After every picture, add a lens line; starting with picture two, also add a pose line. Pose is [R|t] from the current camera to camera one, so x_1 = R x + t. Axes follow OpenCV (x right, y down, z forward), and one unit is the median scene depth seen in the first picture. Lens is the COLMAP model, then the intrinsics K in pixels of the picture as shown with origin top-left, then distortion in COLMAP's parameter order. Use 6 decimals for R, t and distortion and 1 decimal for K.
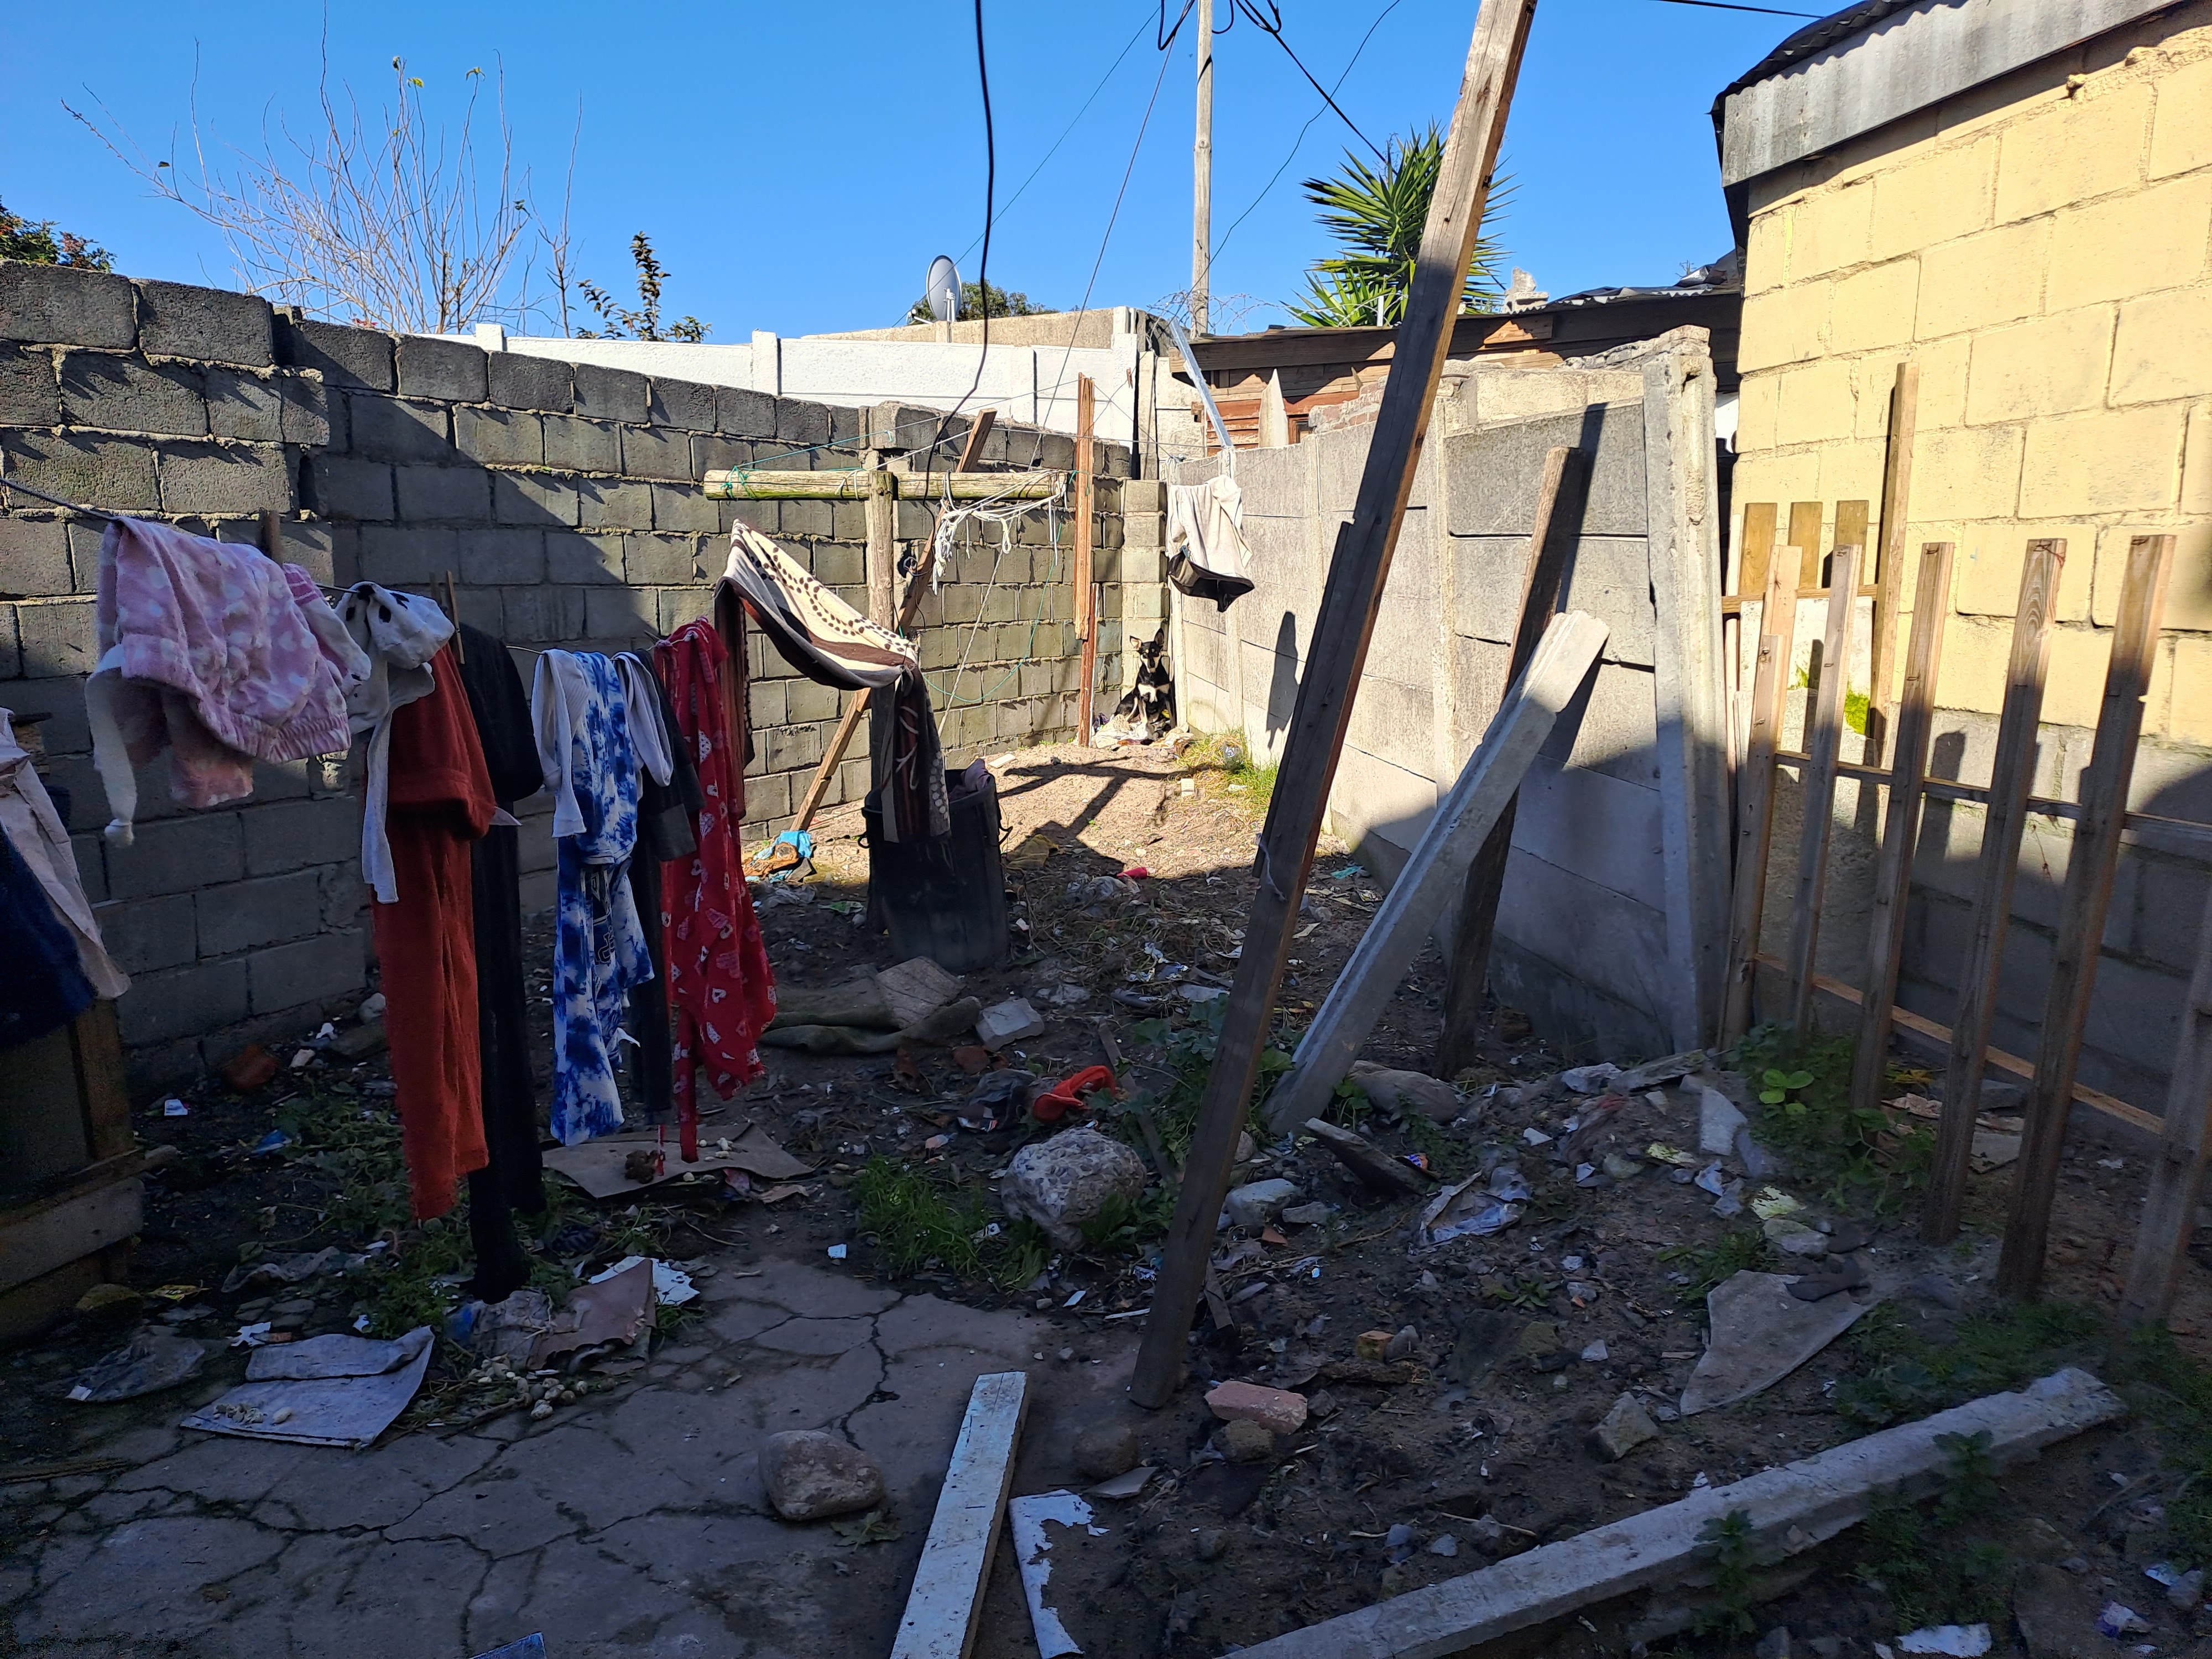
lens RADIAL K [[1630.4, 0, 1103.2], [0, 1630.4, 805.3], [0, 0, 1]] dist [0.142681, -0.173870]
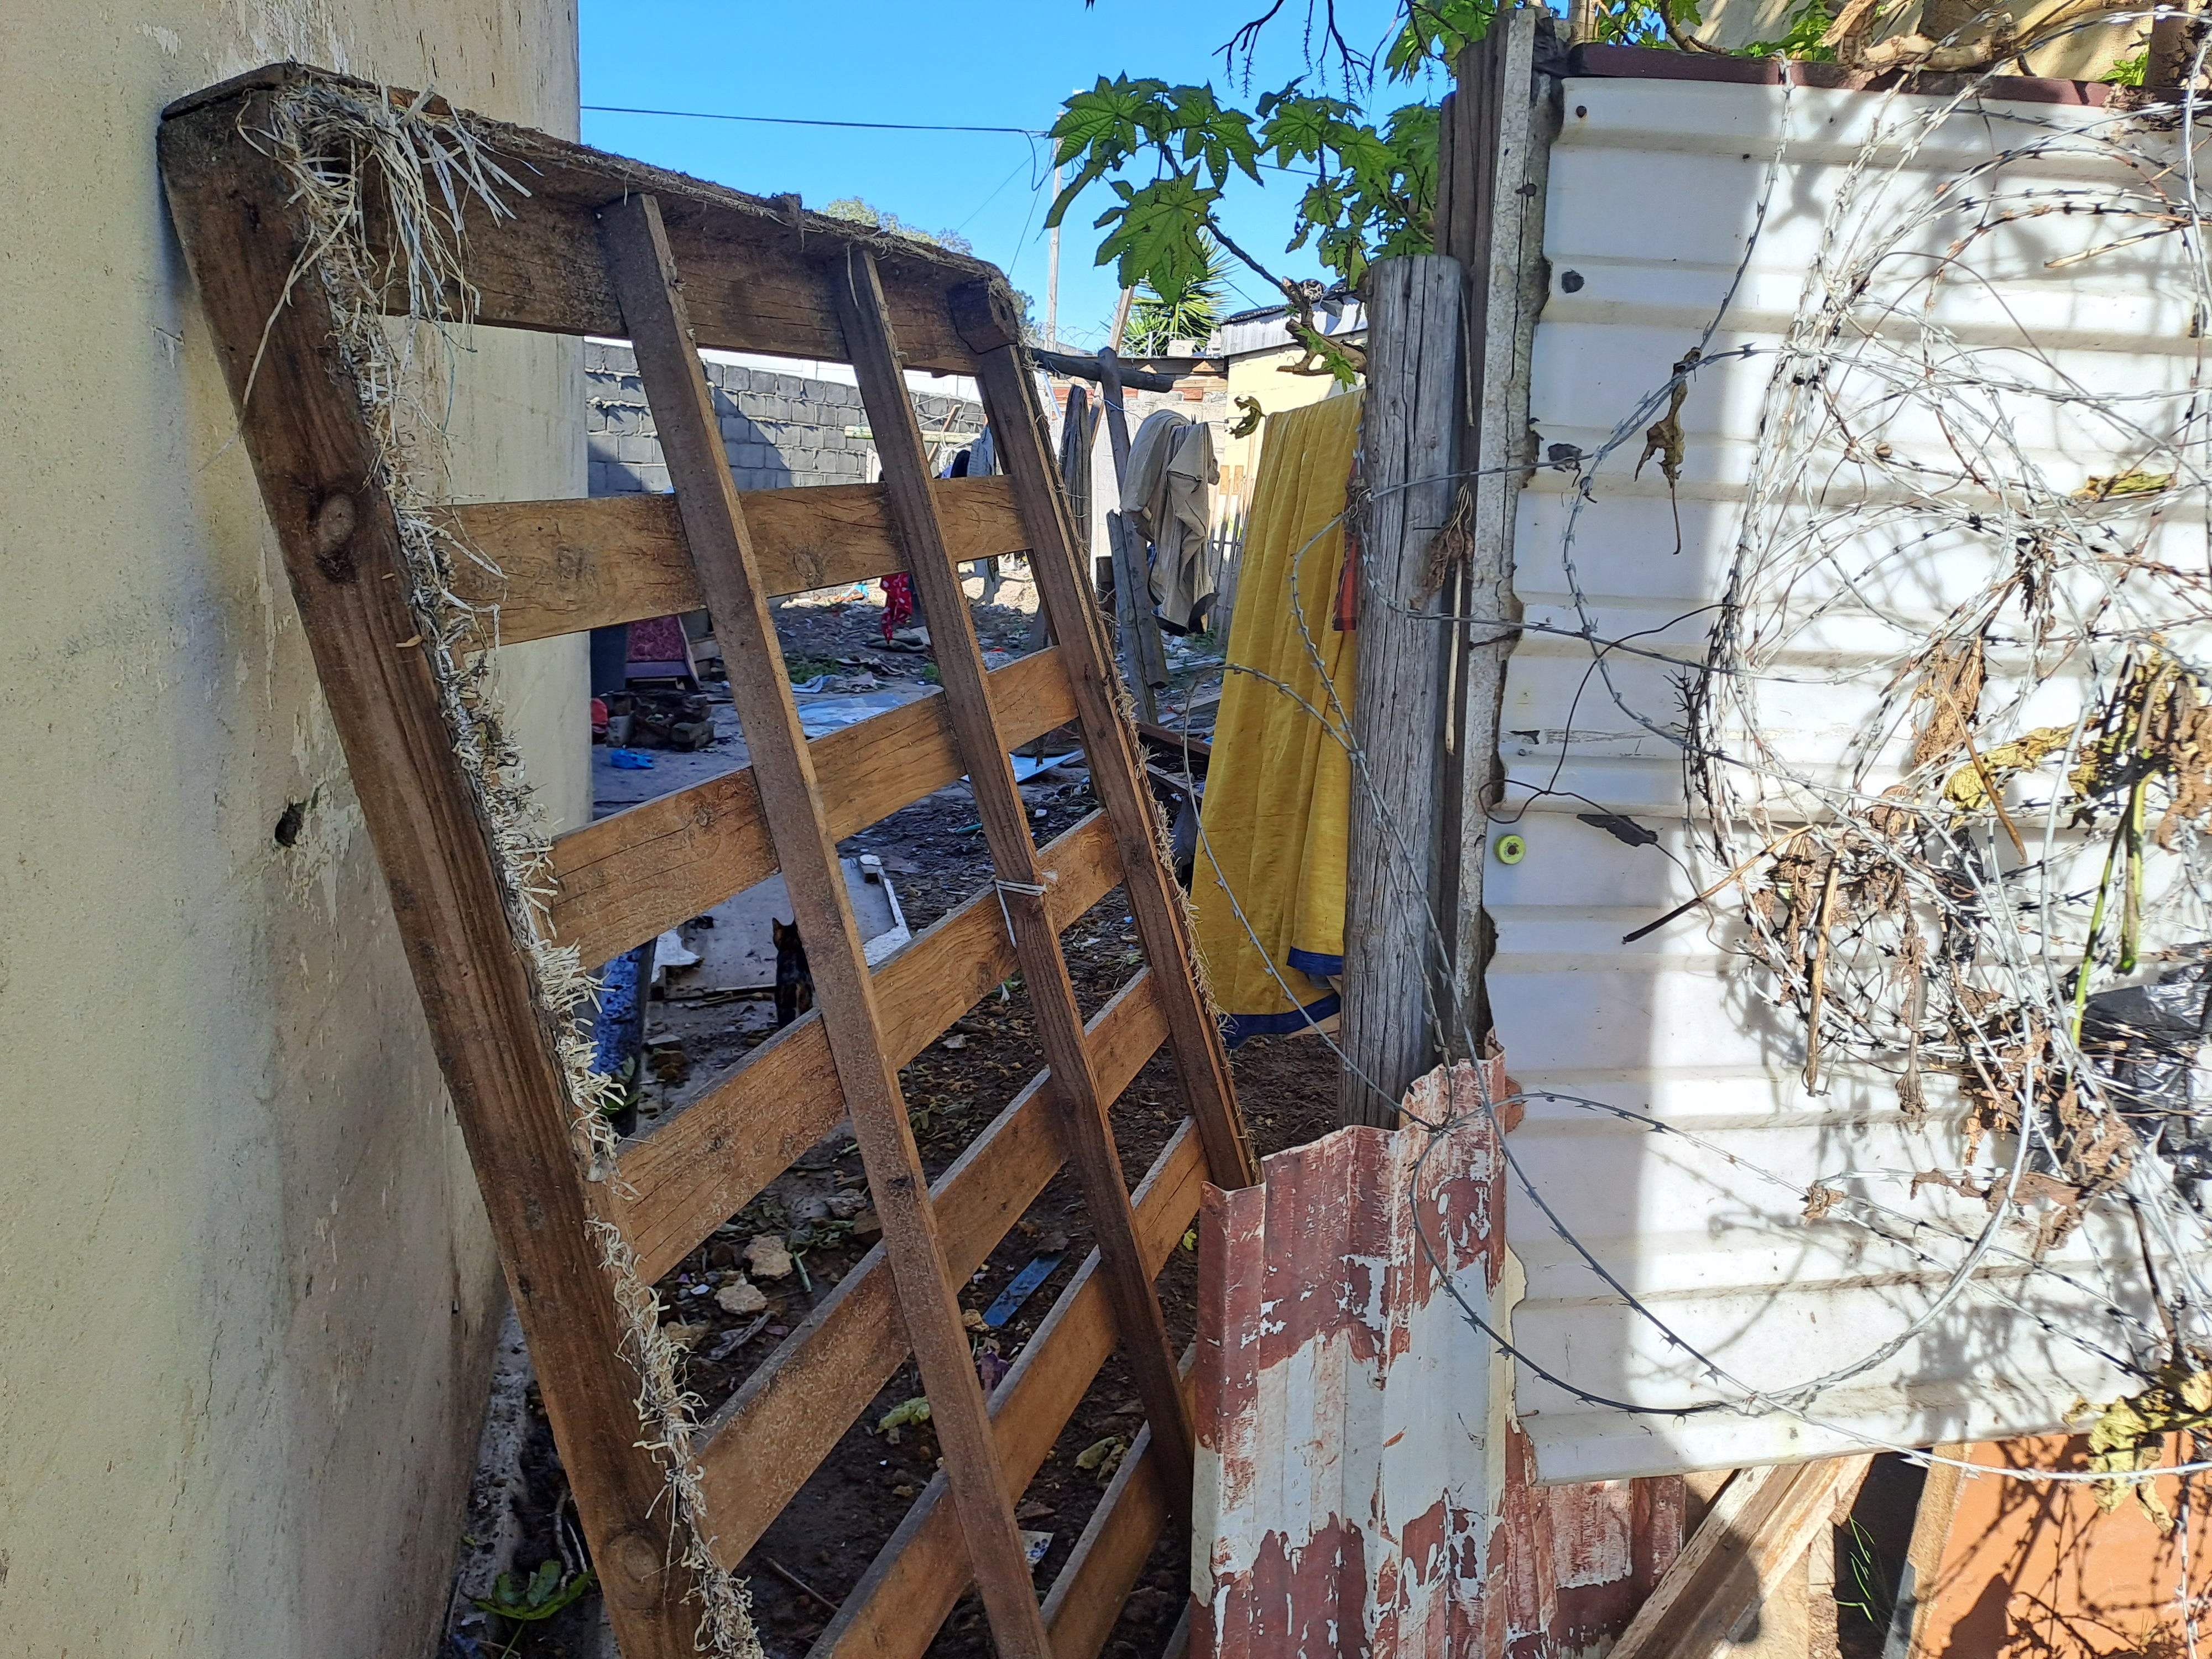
lens RADIAL K [[1634.5, 0, 1116.5], [0, 1634.5, 810.0], [0, 0, 1]] dist [0.095189, -0.102794]
pose [[0.994306, 0.031390, 0.101837, -0.078088], [-0.036579, 0.998104, 0.049491, 0.269931], [-0.100090, -0.052935, 0.993569, -1.742042]]
